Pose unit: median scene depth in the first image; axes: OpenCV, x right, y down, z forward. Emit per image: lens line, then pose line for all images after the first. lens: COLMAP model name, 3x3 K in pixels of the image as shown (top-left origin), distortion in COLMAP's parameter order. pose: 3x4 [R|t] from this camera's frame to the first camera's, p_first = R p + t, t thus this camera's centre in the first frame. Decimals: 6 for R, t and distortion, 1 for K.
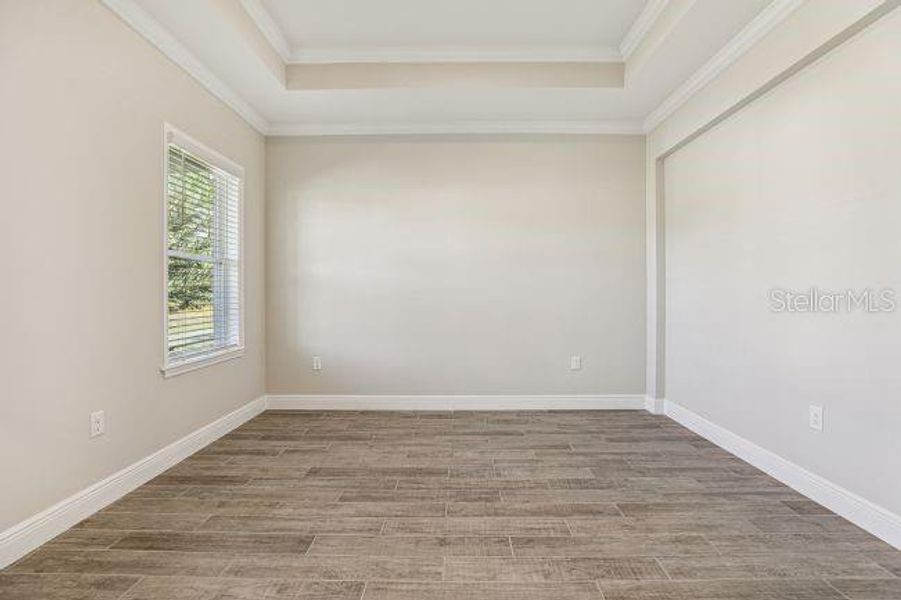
lens RADIAL K [[426.7, 0, 453.9], [0, 426.7, 296.9], [0, 0, 1]] dist [-0.000266, 0.000106]
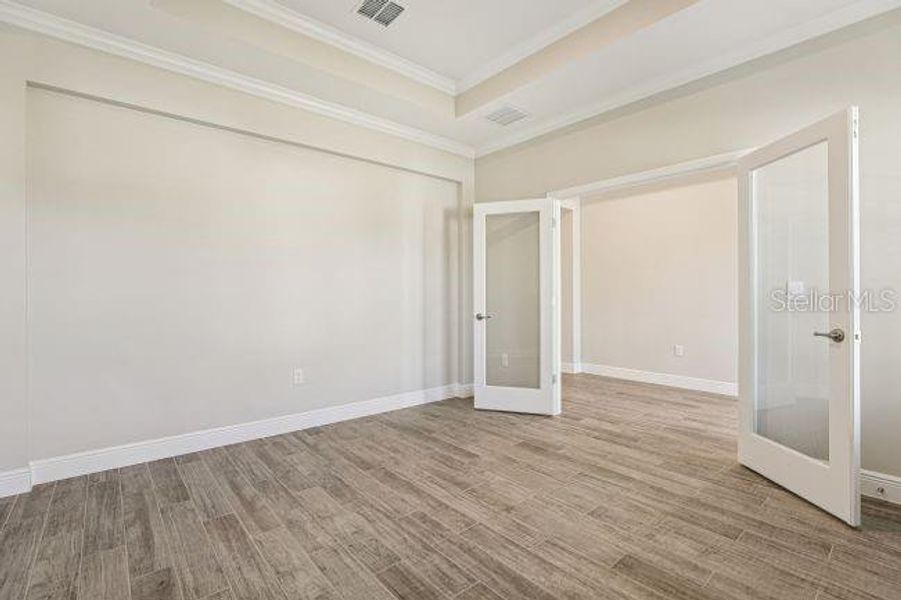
lens RADIAL K [[426.7, 0, 453.9], [0, 426.7, 296.9], [0, 0, 1]] dist [-0.000266, 0.000106]
pose [[-0.679582, 0.006754, 0.733568, -0.664758], [0.007092, 0.999971, -0.002637, 0.002142], [-0.733565, 0.003410, -0.679610, 1.619417]]
